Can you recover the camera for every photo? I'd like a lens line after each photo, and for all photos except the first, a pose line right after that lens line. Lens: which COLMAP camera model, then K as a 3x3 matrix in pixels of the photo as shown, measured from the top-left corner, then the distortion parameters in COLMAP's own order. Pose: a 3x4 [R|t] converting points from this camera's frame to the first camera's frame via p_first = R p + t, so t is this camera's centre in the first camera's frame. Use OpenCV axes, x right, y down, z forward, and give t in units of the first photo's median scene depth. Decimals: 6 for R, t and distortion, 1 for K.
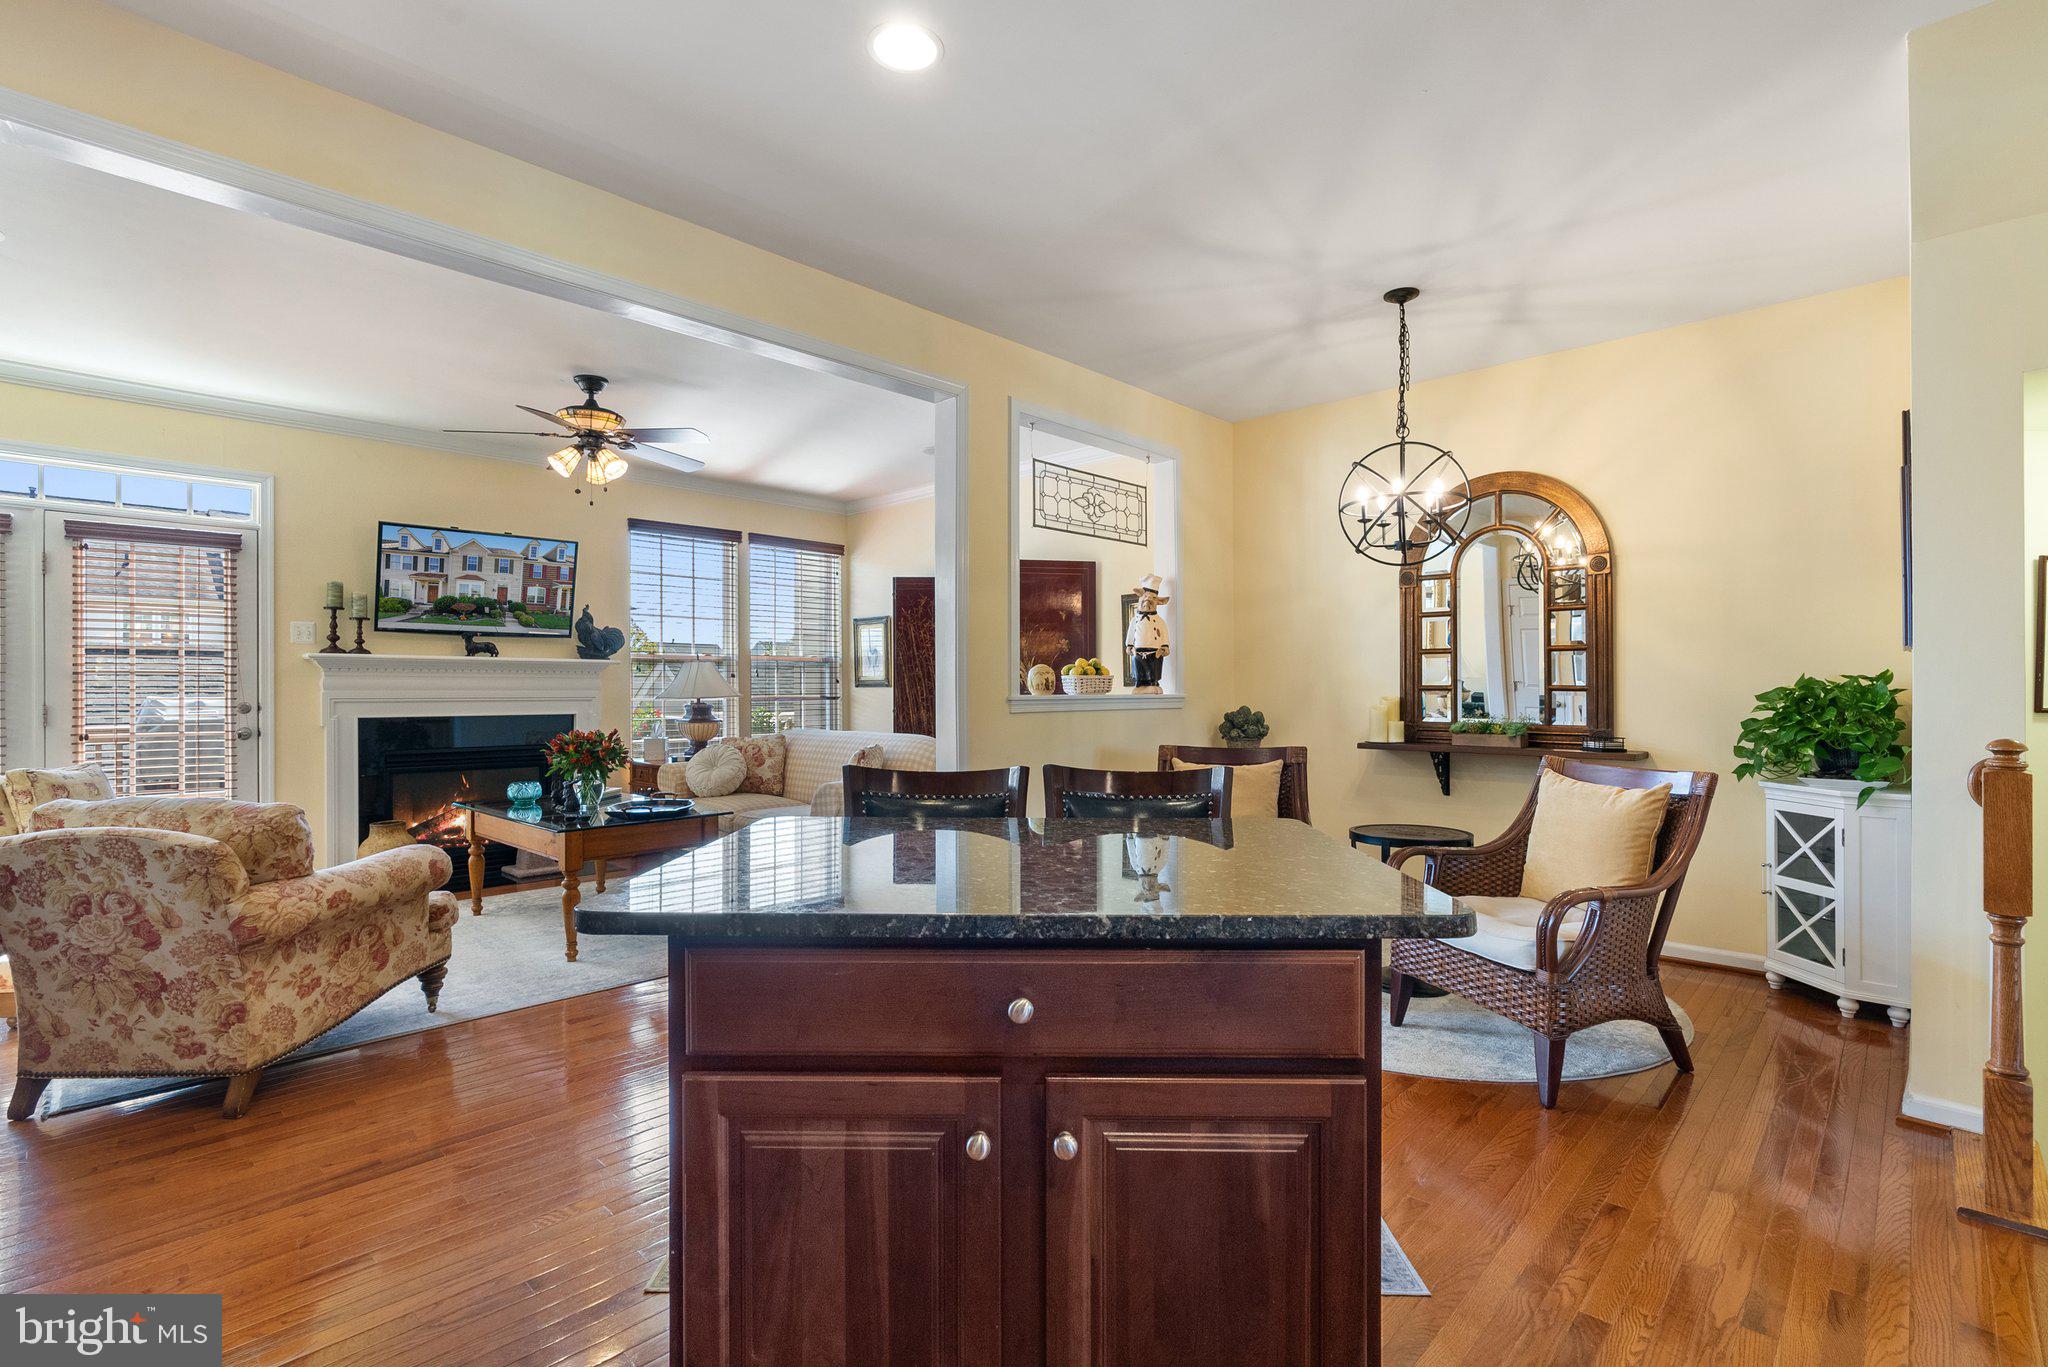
lens RADIAL K [[945.4, 0, 1017.0], [0, 945.4, 698.7], [0, 0, 1]] dist [0.001288, 0.000833]
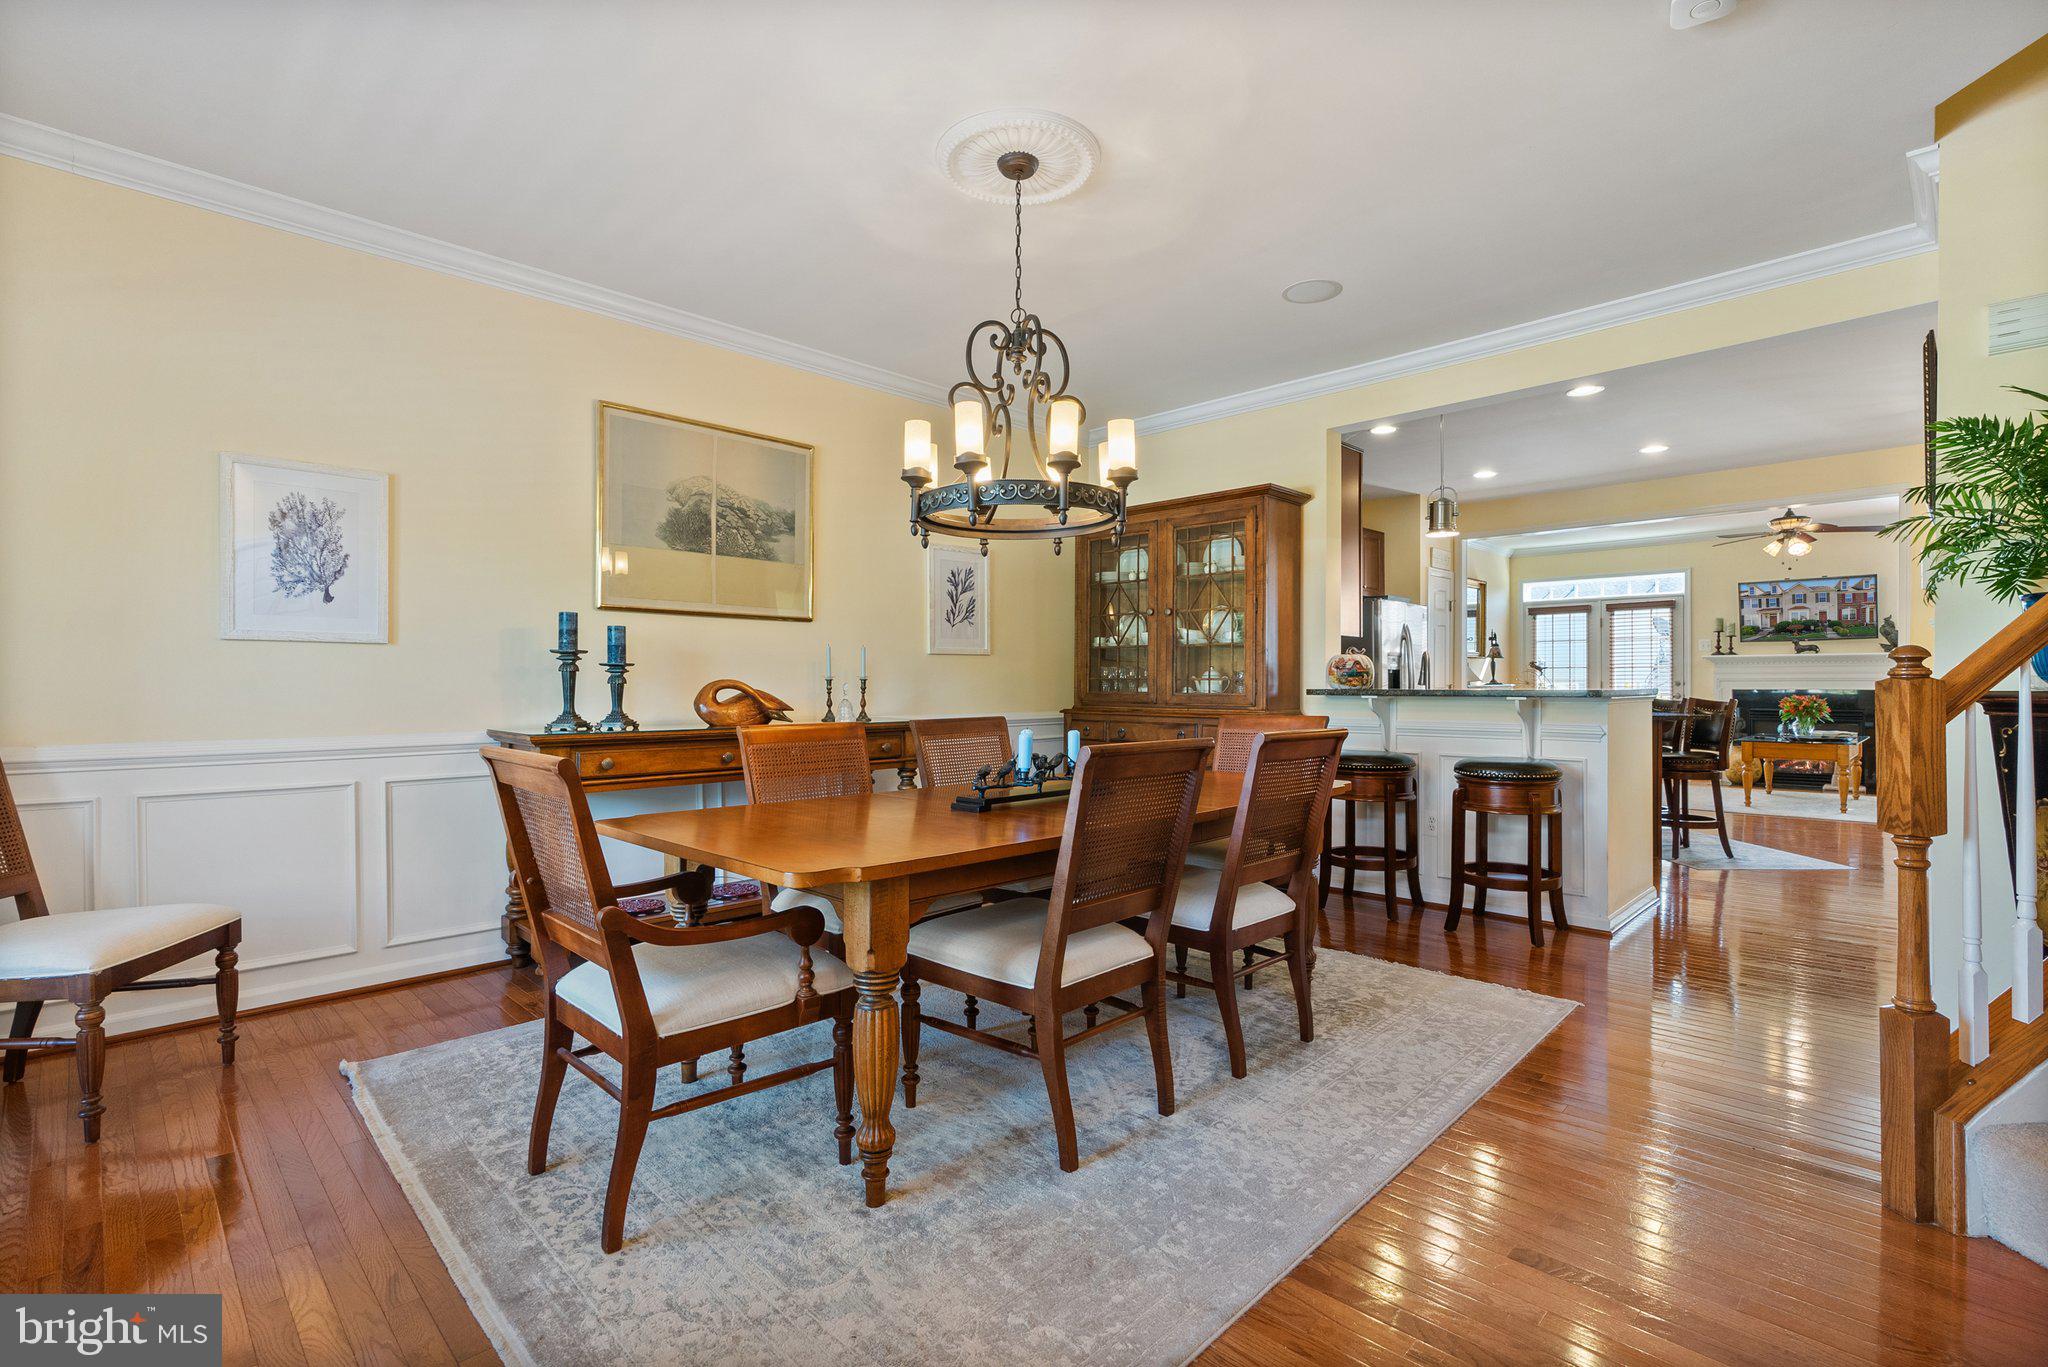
lens RADIAL K [[935.8, 0, 1034.1], [0, 935.8, 684.2], [0, 0, 1]] dist [-0.002276, 0.000221]
pose [[-0.005415, 0.003664, -0.999979, 1.141915], [-0.007854, 0.999962, 0.003707, 0.014086], [0.999955, 0.007874, -0.005386, -0.363609]]
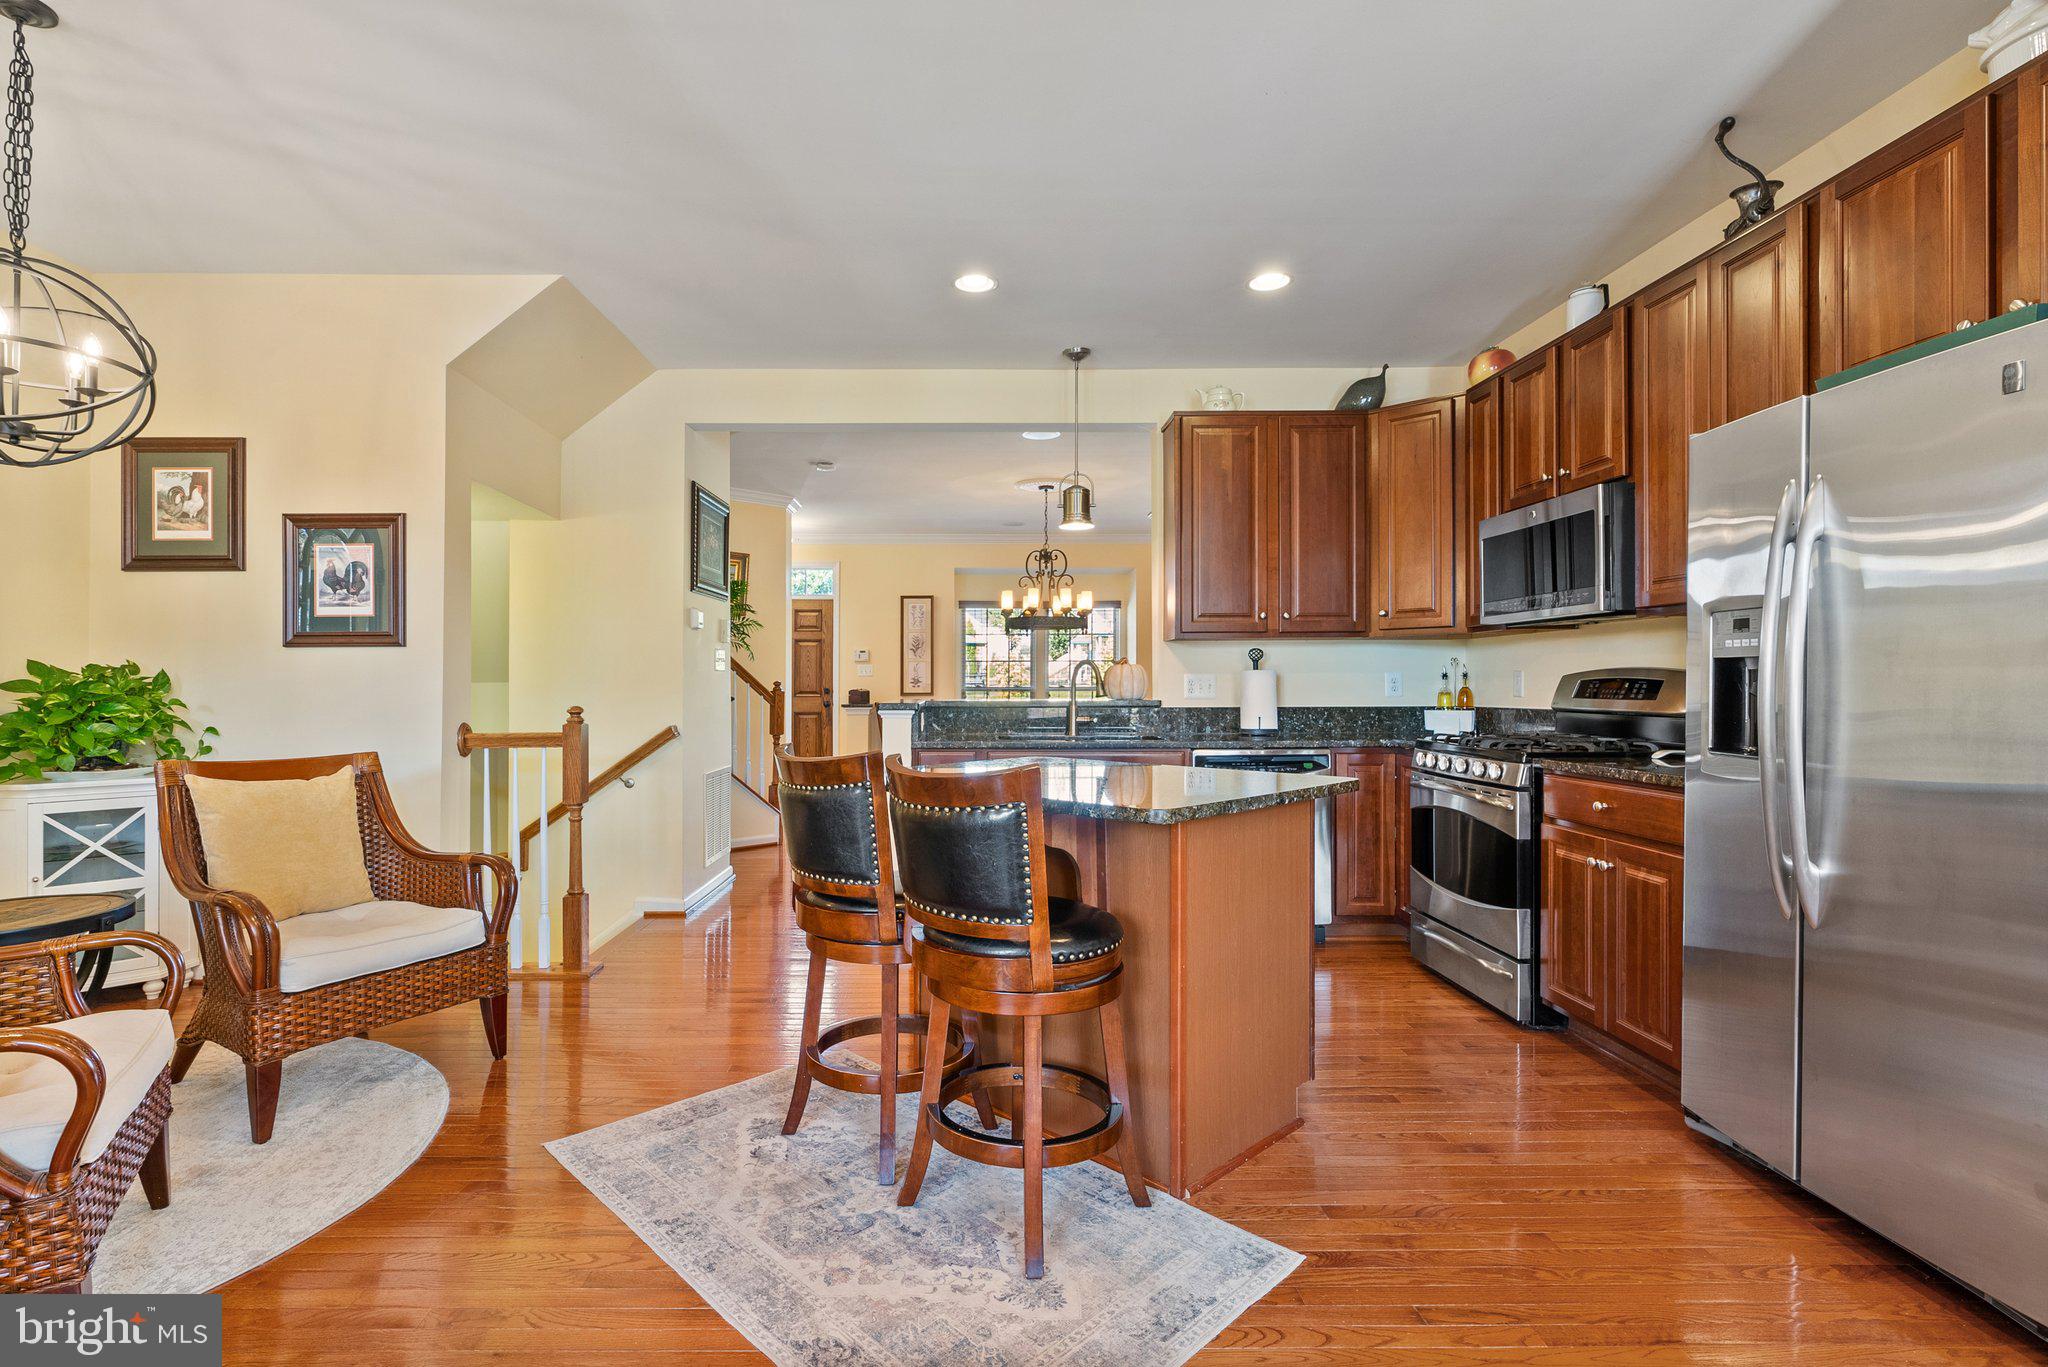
lens RADIAL K [[971.9, 0, 975.9], [0, 971.9, 658.0], [0, 0, 1]] dist [-0.009779, 0.005827]
pose [[-0.702779, 0.020244, 0.711120, -0.293033], [0.008093, 0.999758, -0.020463, -0.001037], [-0.711362, -0.008626, -0.702772, 0.669420]]
